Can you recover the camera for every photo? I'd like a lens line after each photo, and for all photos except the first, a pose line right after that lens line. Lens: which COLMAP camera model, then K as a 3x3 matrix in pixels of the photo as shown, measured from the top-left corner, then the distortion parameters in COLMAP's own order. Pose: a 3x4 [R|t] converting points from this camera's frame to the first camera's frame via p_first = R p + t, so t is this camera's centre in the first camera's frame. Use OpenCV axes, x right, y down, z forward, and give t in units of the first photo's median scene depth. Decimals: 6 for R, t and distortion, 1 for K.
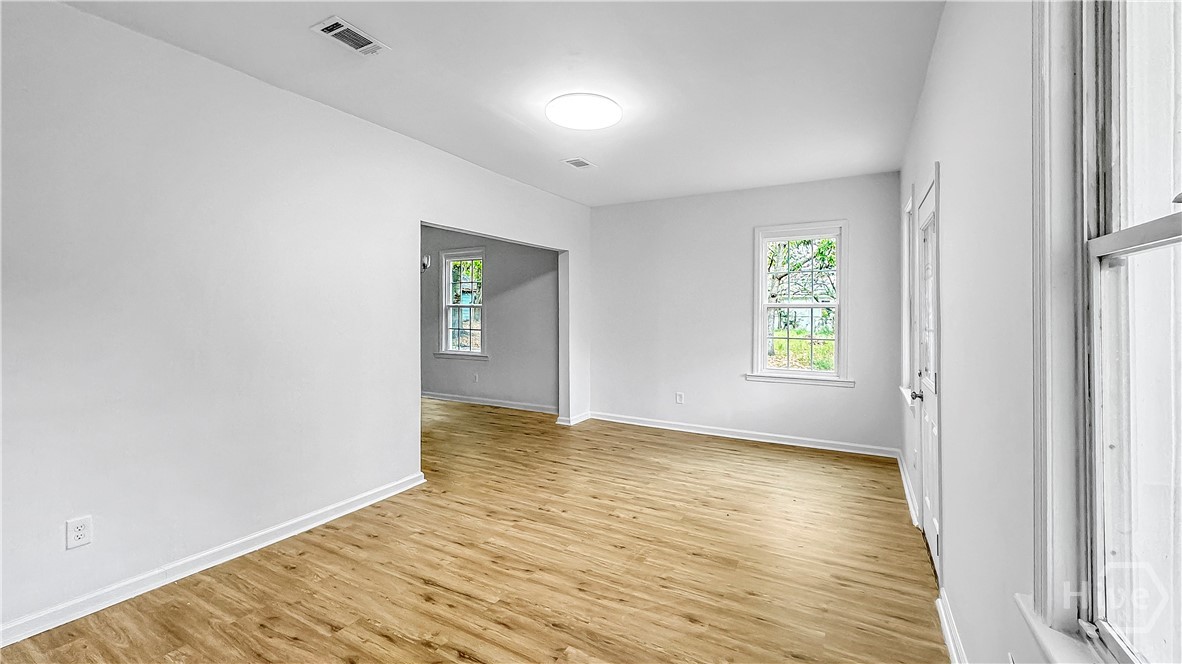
lens RADIAL K [[493.0, 0, 590.4], [0, 493.0, 316.9], [0, 0, 1]] dist [-0.000812, -0.000013]
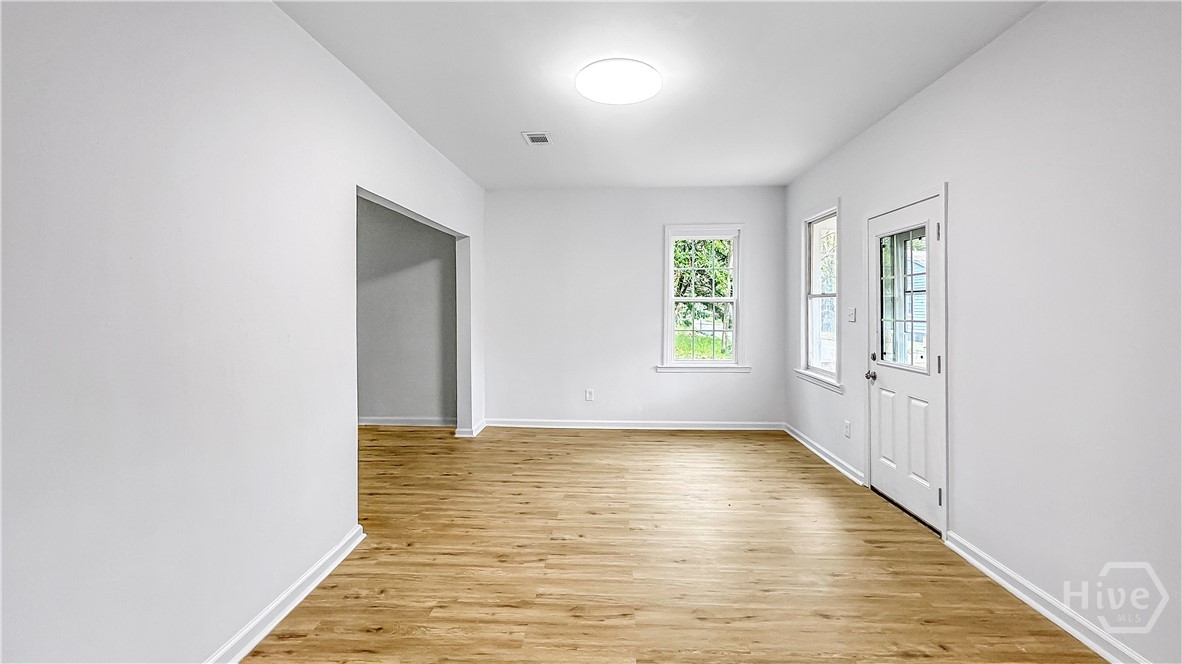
lens RADIAL K [[497.3, 0, 598.4], [0, 497.3, 308.8], [0, 0, 1]] dist [-0.001067, 0.000081]
pose [[0.891043, -0.006937, 0.453865, -0.396969], [0.009240, 0.999953, -0.002856, -0.003652], [-0.453824, 0.006739, 0.891066, 0.189619]]
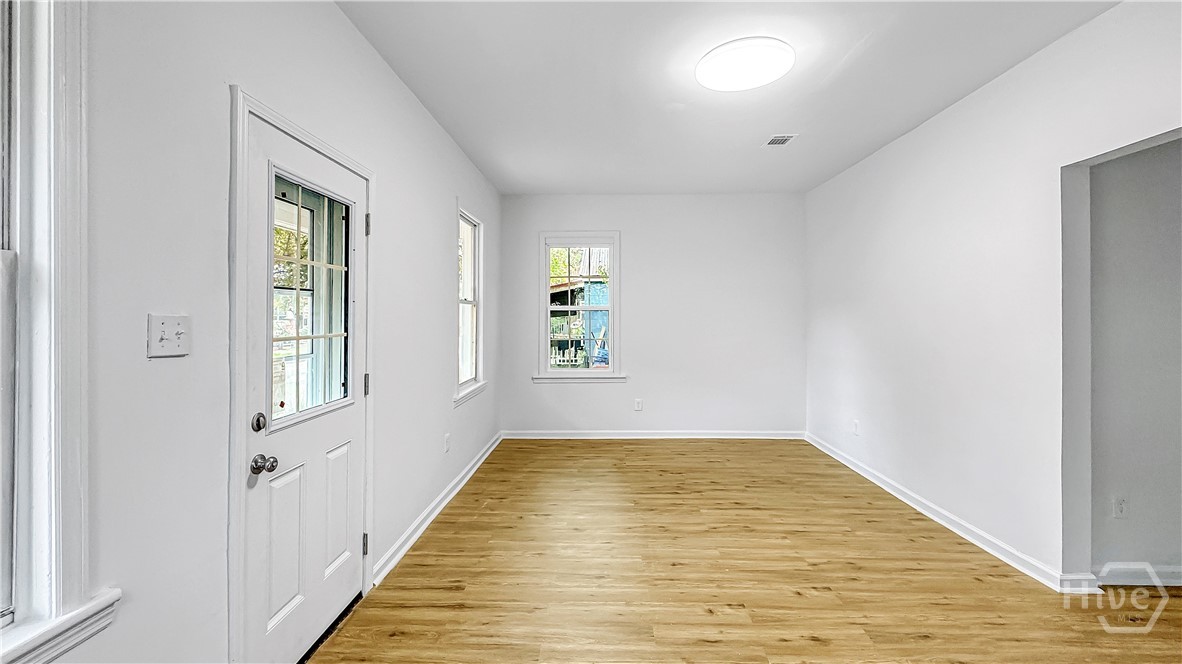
lens RADIAL K [[497.3, 0, 598.4], [0, 497.3, 308.8], [0, 0, 1]] dist [-0.001067, 0.000081]
pose [[-0.882243, -0.011539, -0.470653, 0.513536], [-0.007126, 0.999912, -0.011157, -0.007605], [0.470740, -0.006489, -0.882248, 1.412301]]
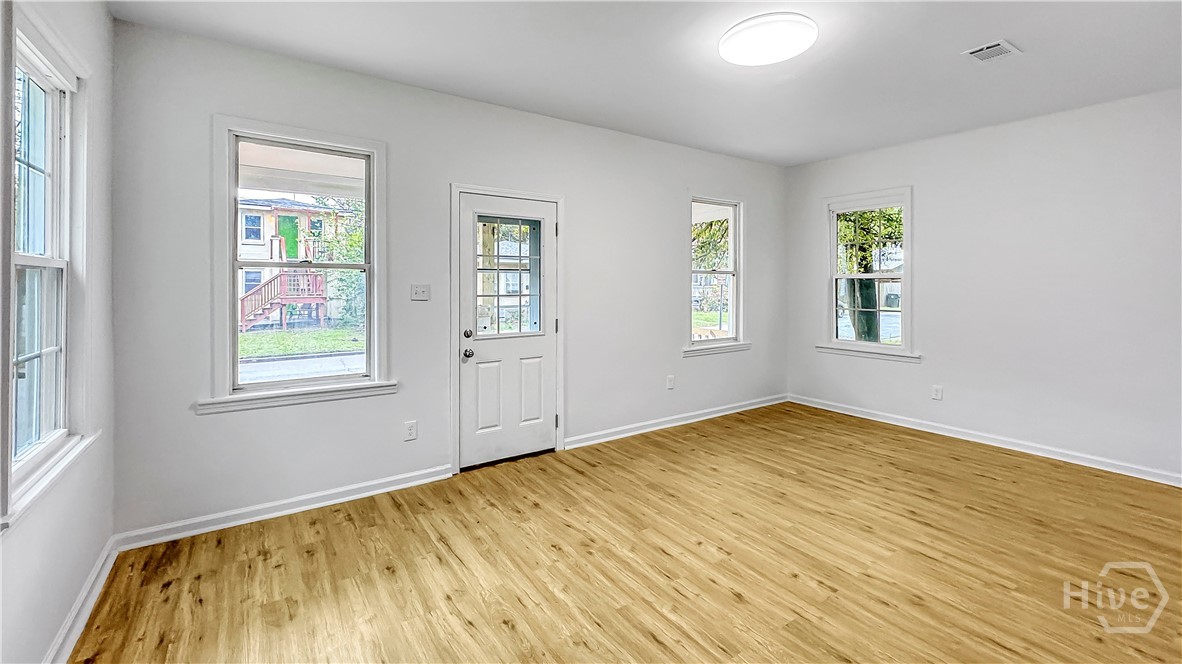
lens RADIAL K [[498.1, 0, 590.8], [0, 498.1, 276.4], [0, 0, 1]] dist [0.001132, 0.000337]
pose [[-0.897481, -0.003655, 0.441037, -0.096995], [-0.004826, 0.999987, -0.001534, -0.019635], [-0.441026, -0.003505, -0.897487, 1.647649]]
